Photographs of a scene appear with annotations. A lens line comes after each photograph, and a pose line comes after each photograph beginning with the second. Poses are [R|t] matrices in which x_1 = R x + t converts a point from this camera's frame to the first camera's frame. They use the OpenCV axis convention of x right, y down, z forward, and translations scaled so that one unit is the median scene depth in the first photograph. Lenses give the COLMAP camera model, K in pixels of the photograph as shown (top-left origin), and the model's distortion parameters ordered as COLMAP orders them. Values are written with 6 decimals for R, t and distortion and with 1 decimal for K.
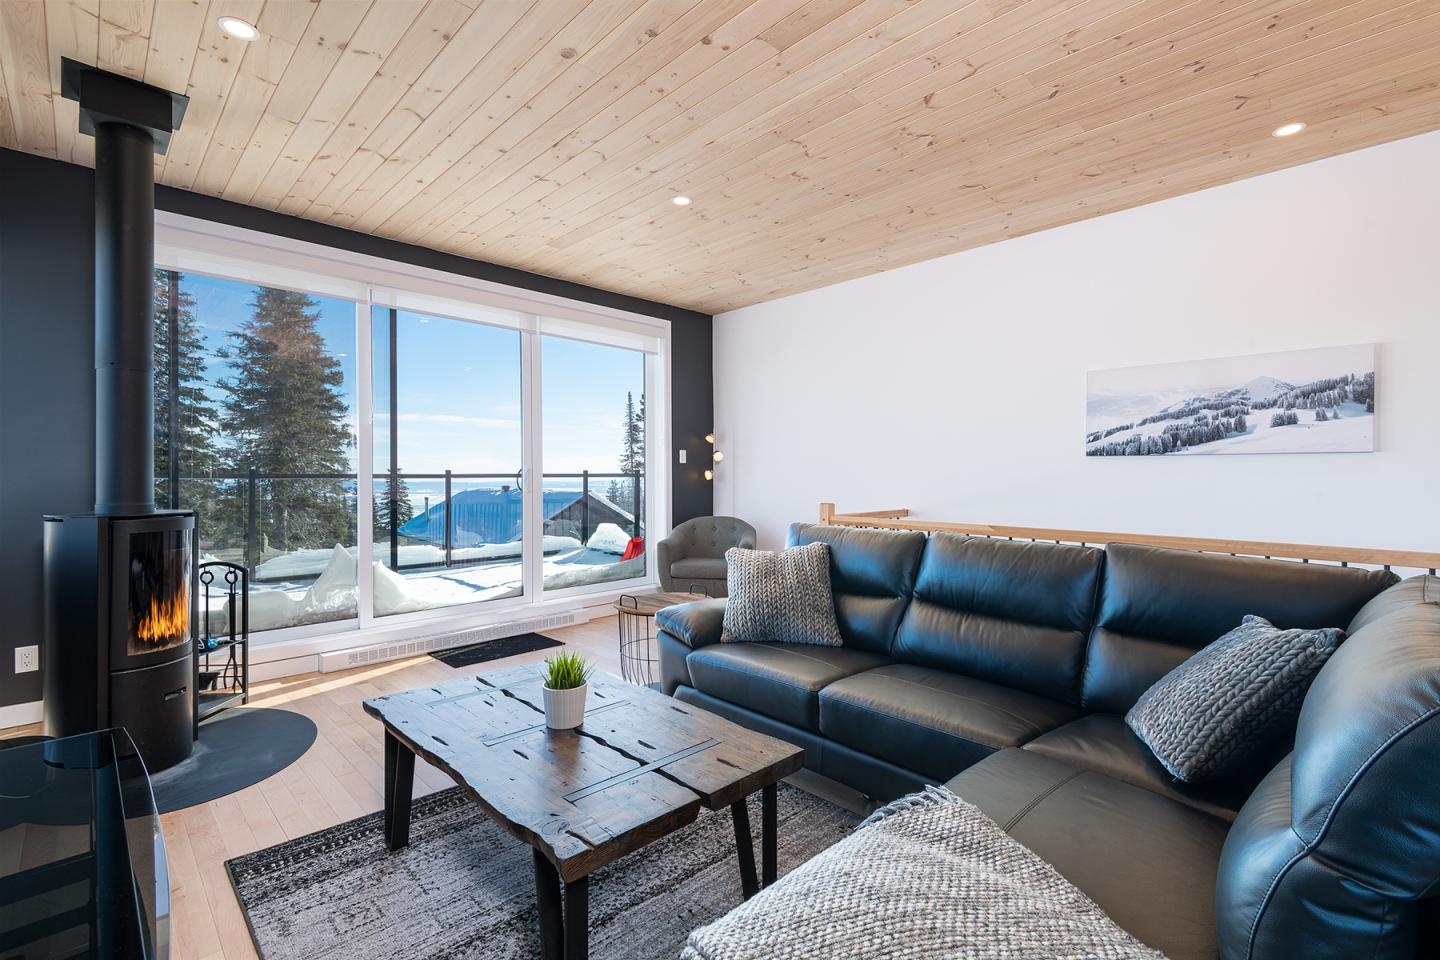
lens RADIAL K [[655.8, 0, 719.3], [0, 655.8, 479.7], [0, 0, 1]] dist [-0.015779, 0.001035]
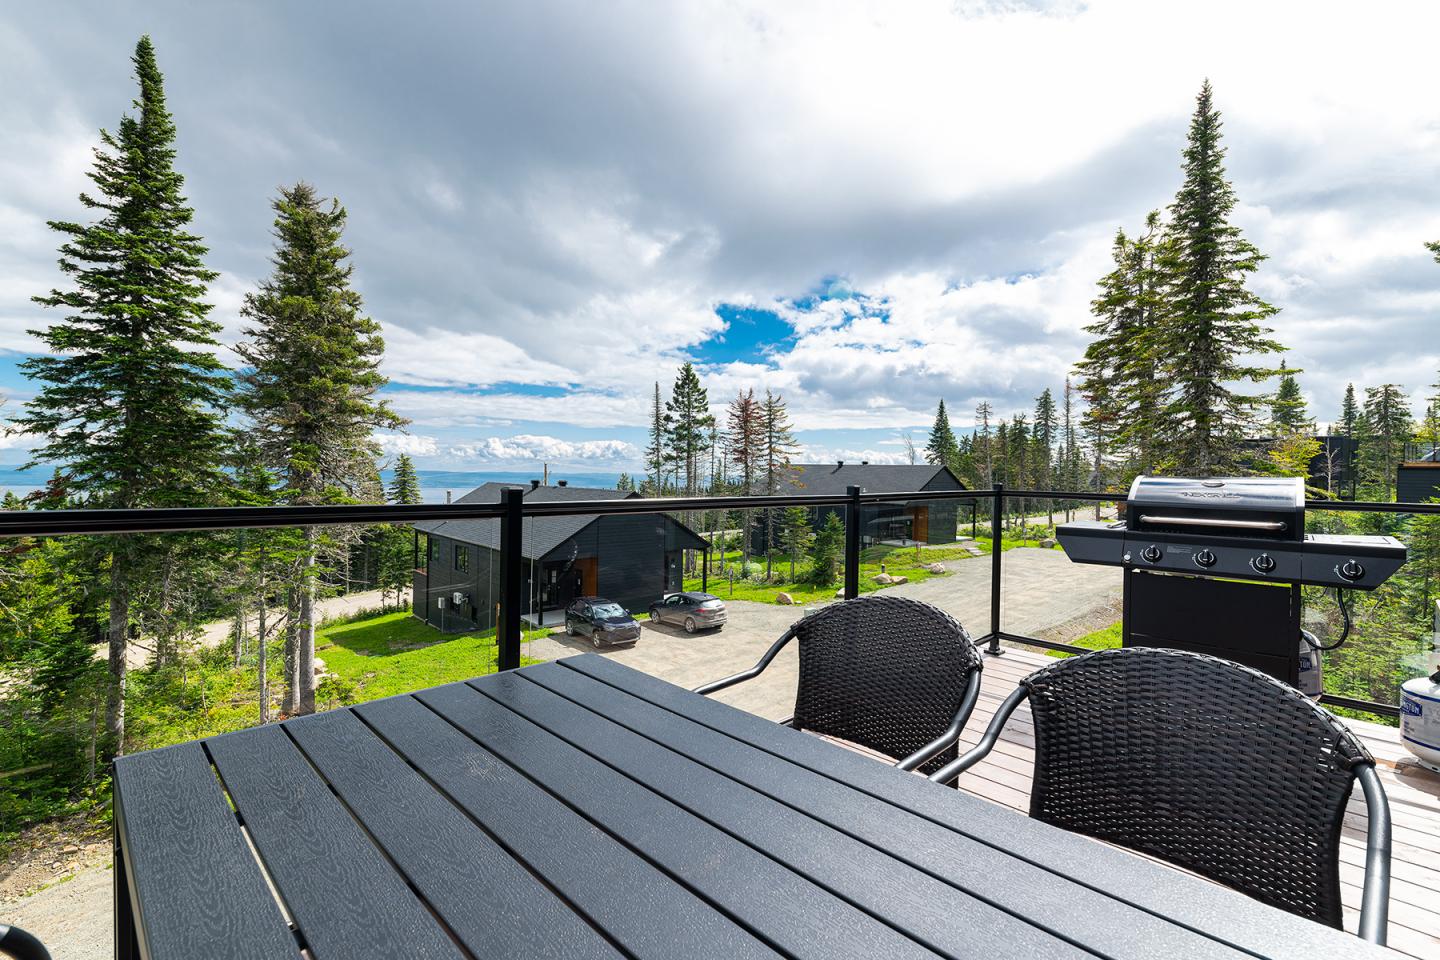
lens RADIAL K [[655.8, 0, 724.6], [0, 655.8, 476.2], [0, 0, 1]] dist [-0.015779, 0.001035]
pose [[0.999881, 0.015070, -0.003417, -0.128982], [-0.015062, 0.999884, 0.002366, 0.002854], [0.003452, -0.002314, 0.999991, 0.160188]]
